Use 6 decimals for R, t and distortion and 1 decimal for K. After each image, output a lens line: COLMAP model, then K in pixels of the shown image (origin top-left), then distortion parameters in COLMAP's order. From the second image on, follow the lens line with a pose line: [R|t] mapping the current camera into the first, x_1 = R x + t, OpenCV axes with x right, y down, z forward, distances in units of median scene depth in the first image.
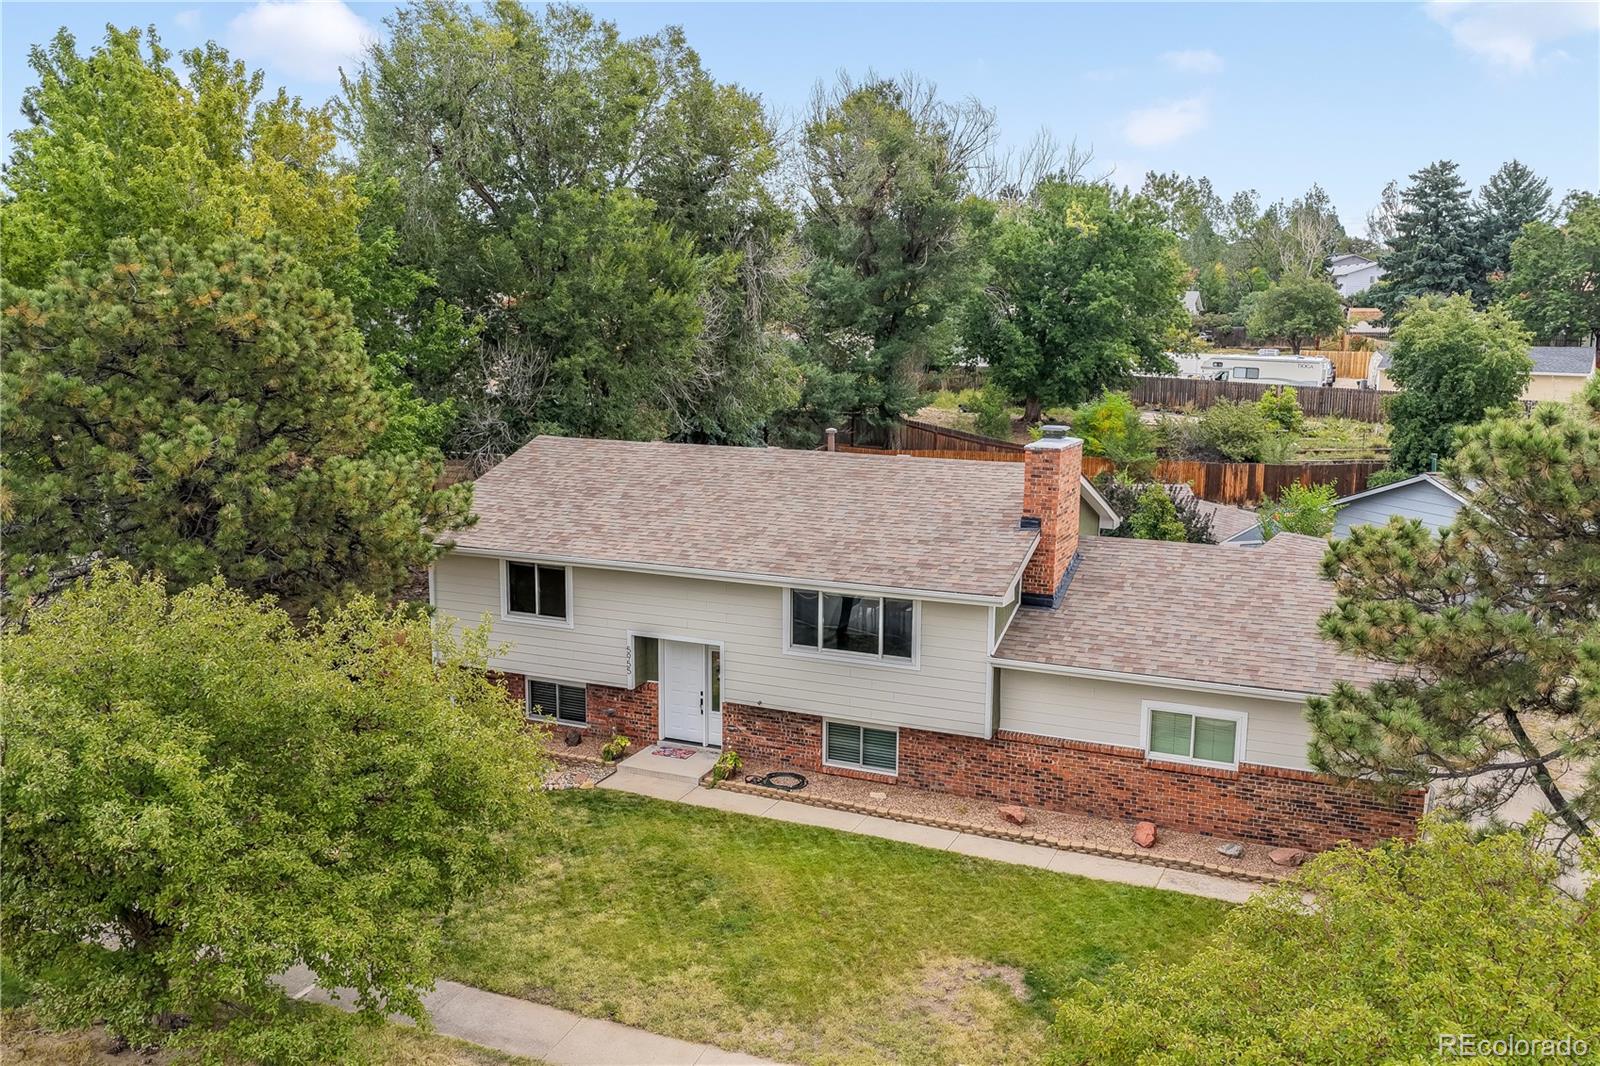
lens RADIAL K [[1325.0, 0, 800.0], [0, 1325.0, 533.0], [0, 0, 1]] dist [0.002190, 0.006167]
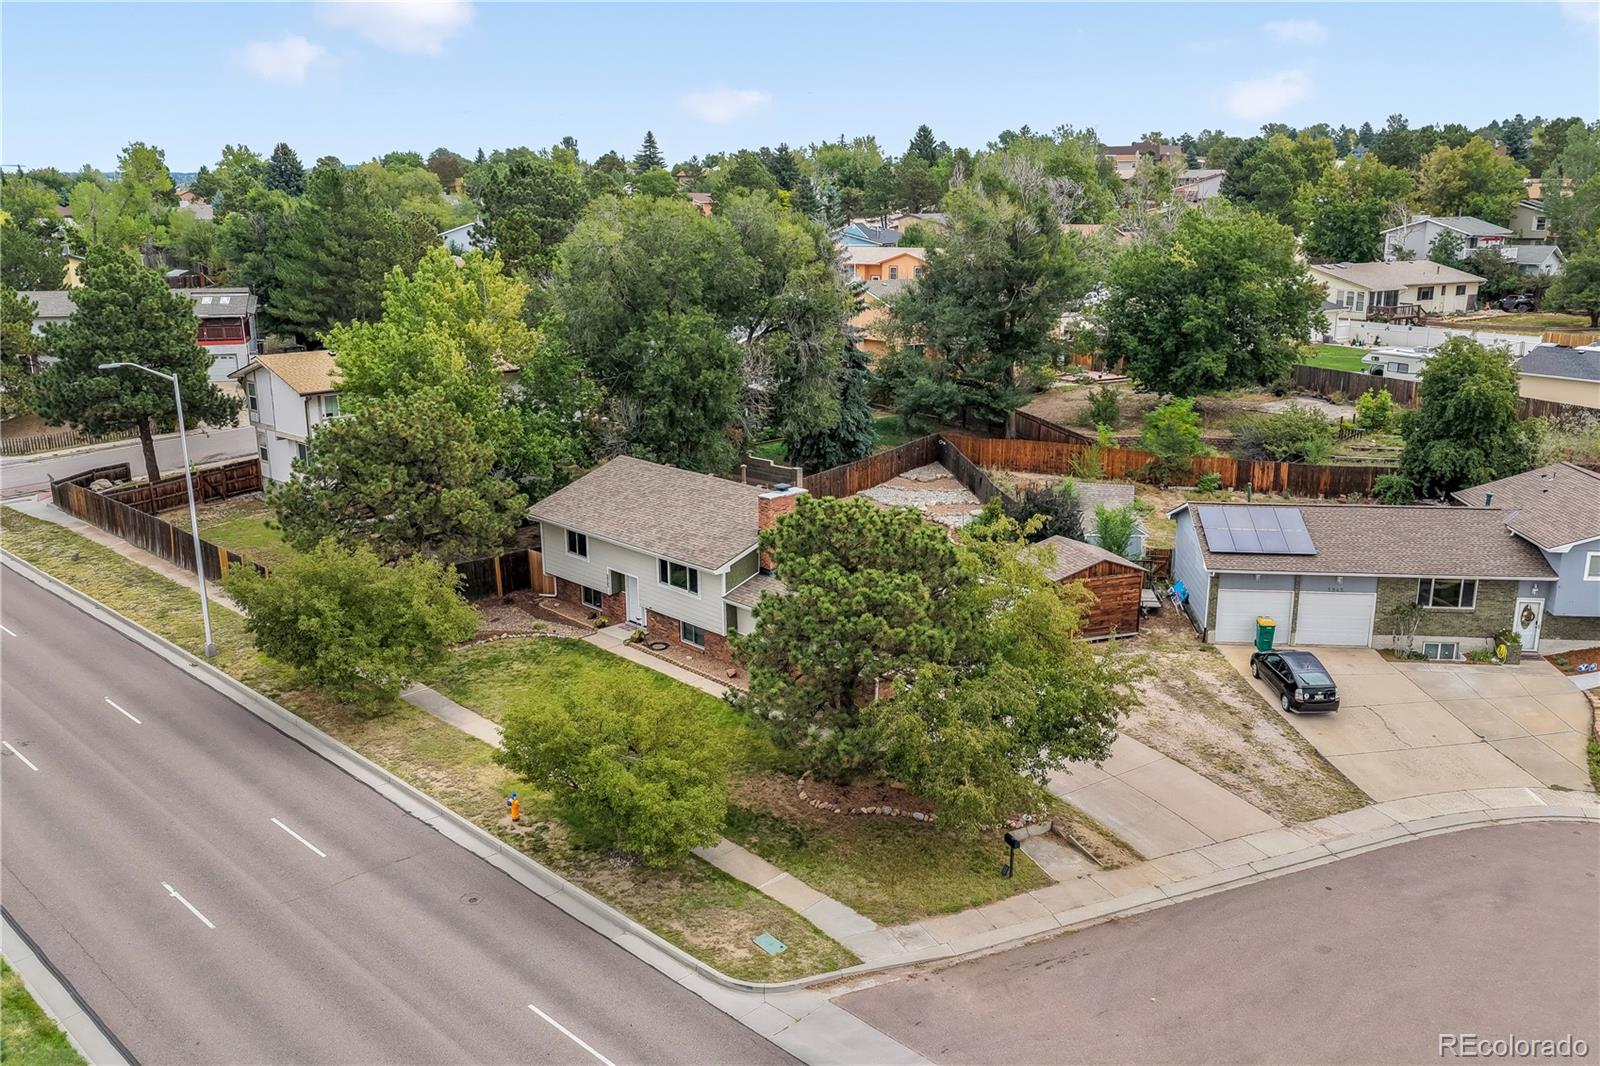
lens RADIAL K [[1338.4, 0, 800.0], [0, 1338.4, 533.0], [0, 0, 1]] dist [0.009949, 0.005170]
pose [[0.917394, 0.080623, -0.389728, 0.983874], [-0.046982, 0.994357, 0.095112, -0.196337], [0.395197, -0.068945, 0.916005, -0.809418]]
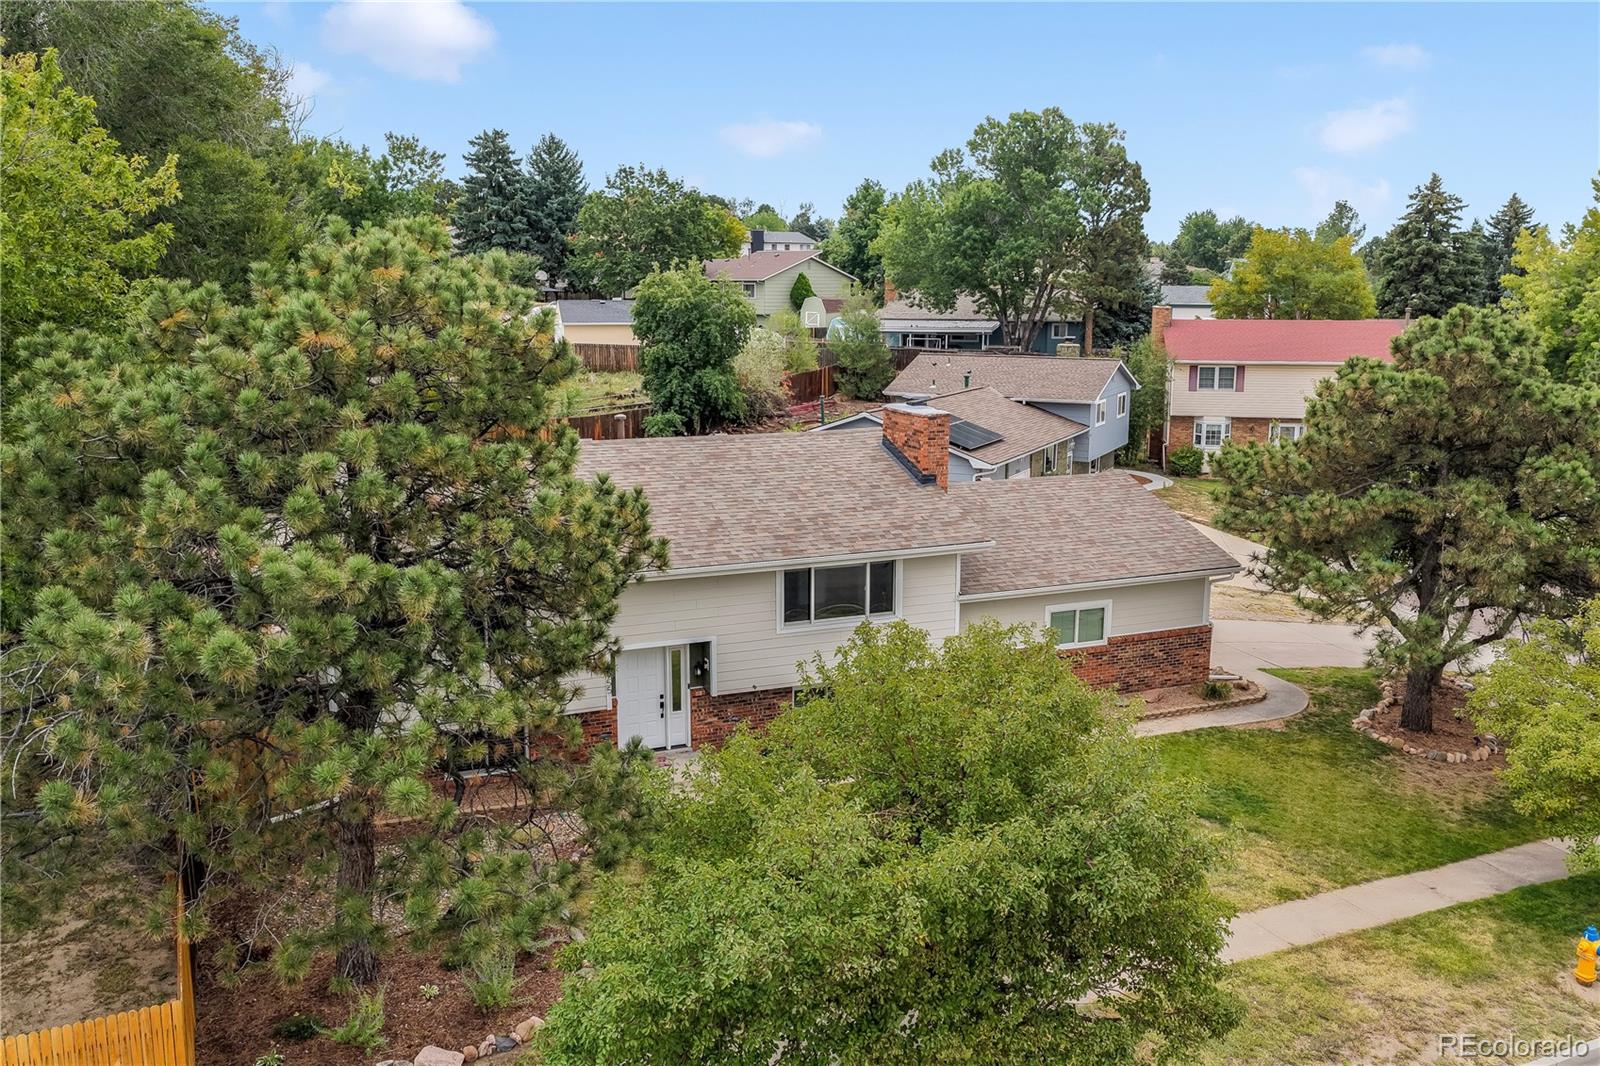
lens RADIAL K [[1331.0, 0, 800.0], [0, 1331.0, 533.0], [0, 0, 1]] dist [-0.001369, 0.003681]
pose [[0.684790, -0.147299, 0.713699, -0.719355], [0.119955, 0.988784, 0.088977, -0.076028], [-0.718800, 0.024681, 0.694779, 0.257381]]
